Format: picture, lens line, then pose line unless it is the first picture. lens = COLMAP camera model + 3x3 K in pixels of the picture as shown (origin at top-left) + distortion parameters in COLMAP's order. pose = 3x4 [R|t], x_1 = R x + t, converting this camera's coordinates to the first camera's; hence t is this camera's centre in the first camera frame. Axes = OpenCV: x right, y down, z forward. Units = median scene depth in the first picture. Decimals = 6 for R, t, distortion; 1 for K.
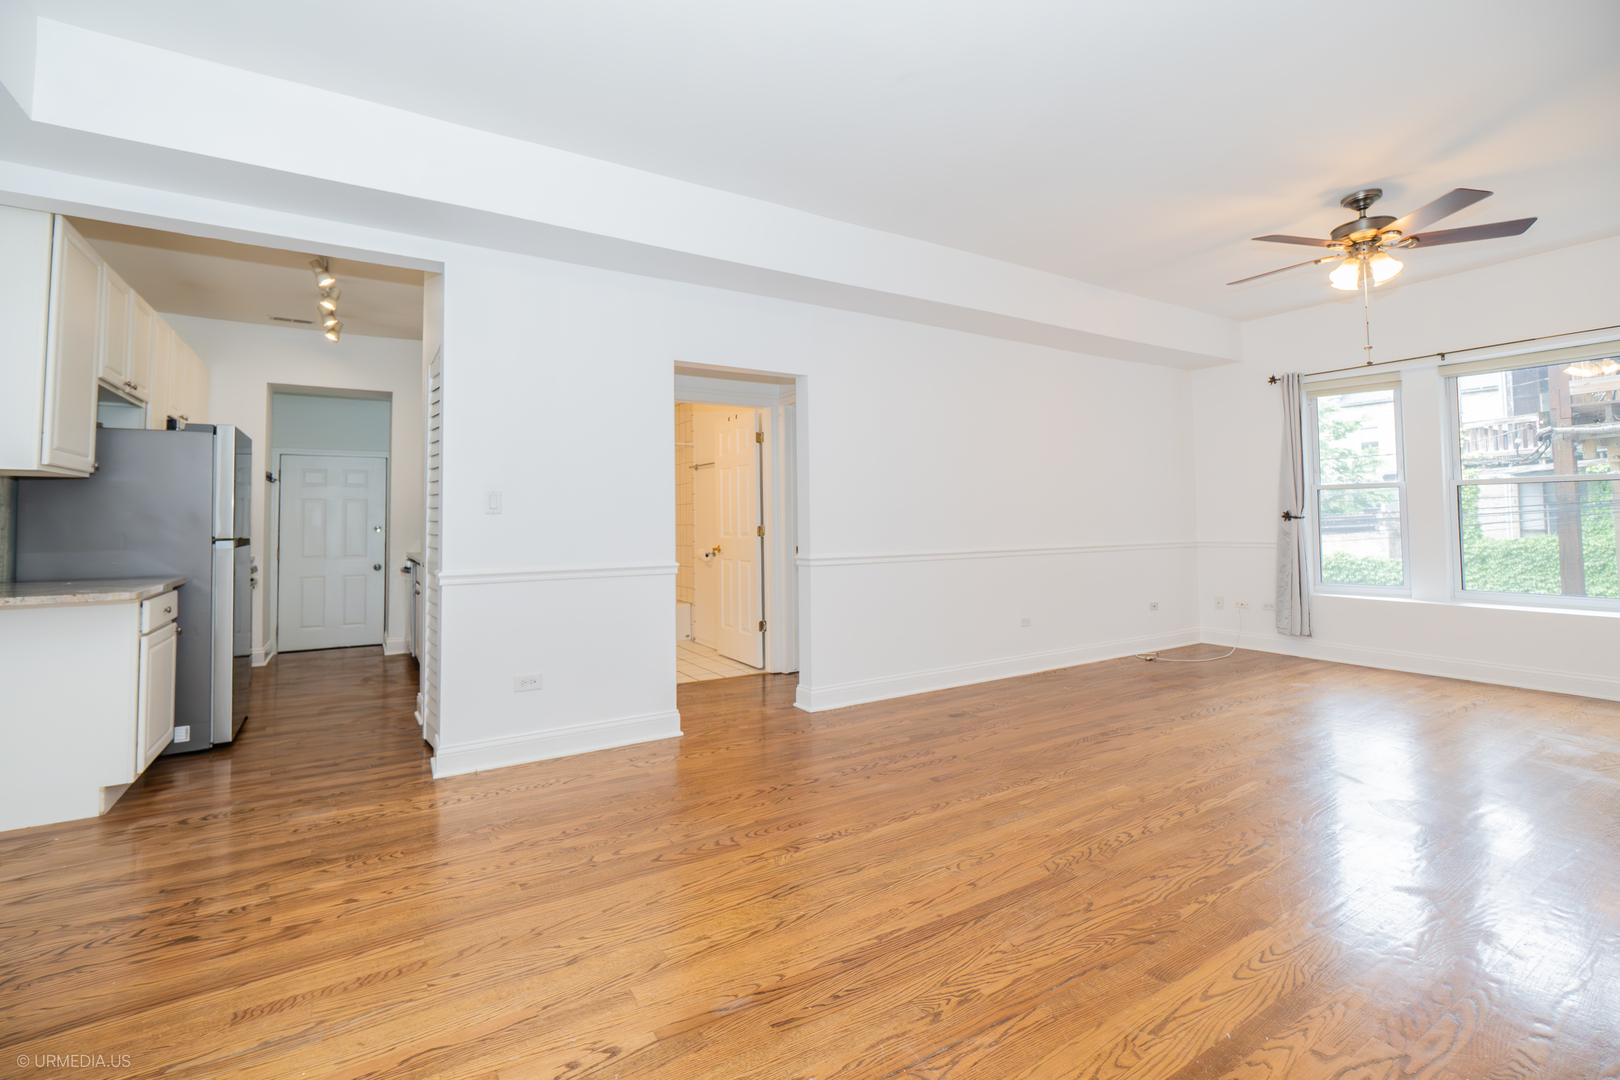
lens RADIAL K [[713.0, 0, 803.7], [0, 713.0, 514.8], [0, 0, 1]] dist [0.000076, 0.000479]
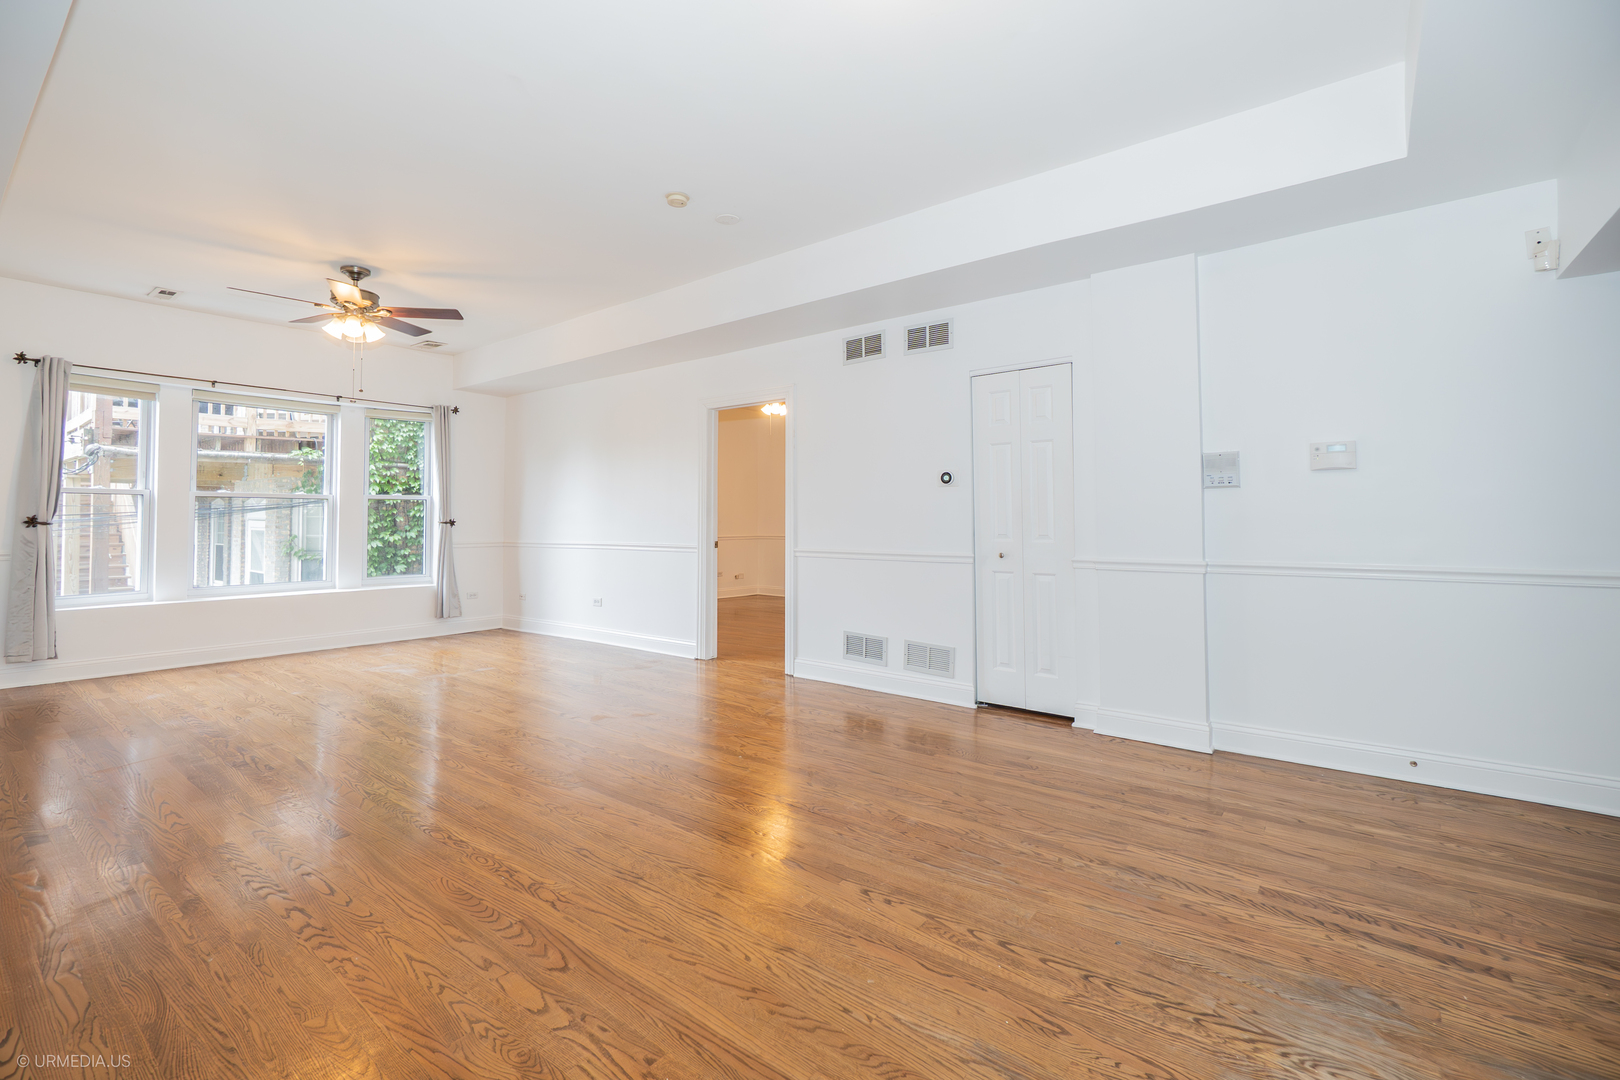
lens RADIAL K [[648.5, 0, 812.2], [0, 648.5, 534.7], [0, 0, 1]] dist [-0.002771, -0.000112]
pose [[-0.310152, -0.008430, 0.950650, -0.837319], [-0.004147, 0.999963, 0.007514, 0.017870], [-0.950678, -0.001611, -0.310175, 0.863878]]
